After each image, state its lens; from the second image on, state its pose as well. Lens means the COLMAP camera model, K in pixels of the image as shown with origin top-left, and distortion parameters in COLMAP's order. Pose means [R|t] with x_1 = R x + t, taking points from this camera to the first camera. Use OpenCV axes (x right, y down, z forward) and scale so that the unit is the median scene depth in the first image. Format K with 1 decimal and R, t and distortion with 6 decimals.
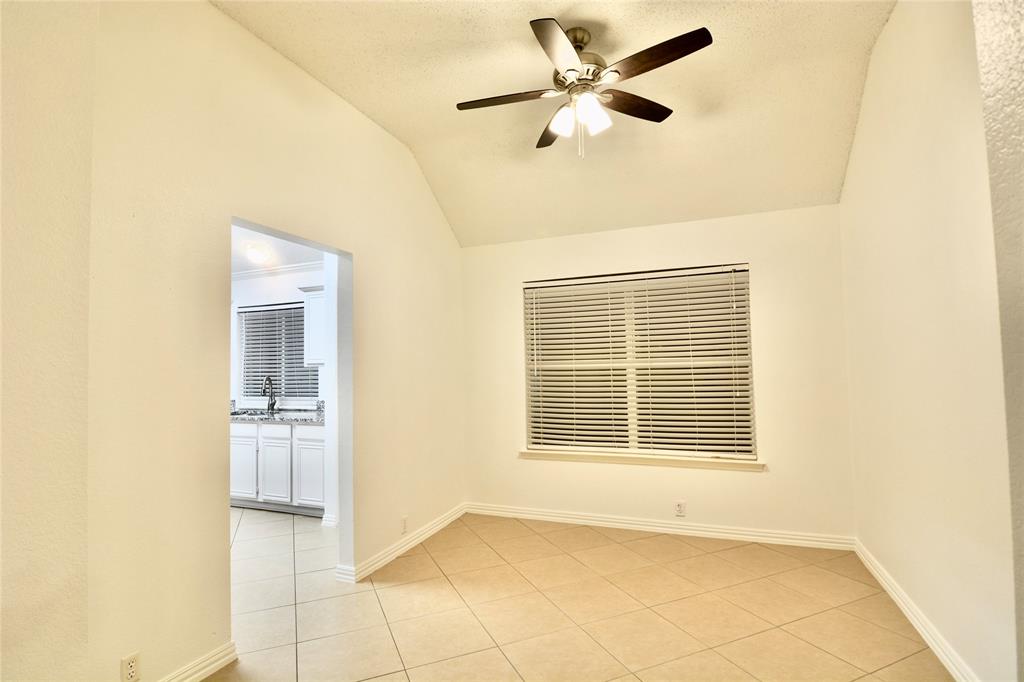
lens RADIAL K [[497.5, 0, 508.6], [0, 497.5, 339.2], [0, 0, 1]] dist [-0.018079, -0.005759]
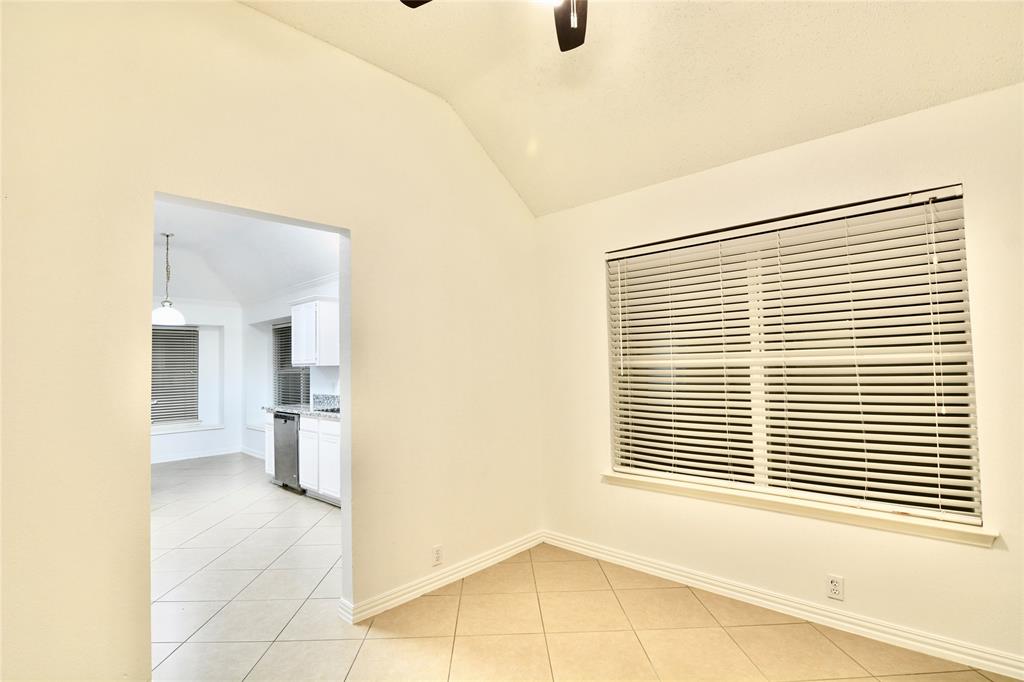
lens RADIAL K [[497.5, 0, 510.8], [0, 497.5, 340.9], [0, 0, 1]] dist [-0.018079, -0.005759]
pose [[0.925656, -0.017799, -0.377946, 0.202753], [0.023151, 0.999686, 0.009623, 0.011286], [0.377656, -0.017657, 0.925777, 0.266189]]
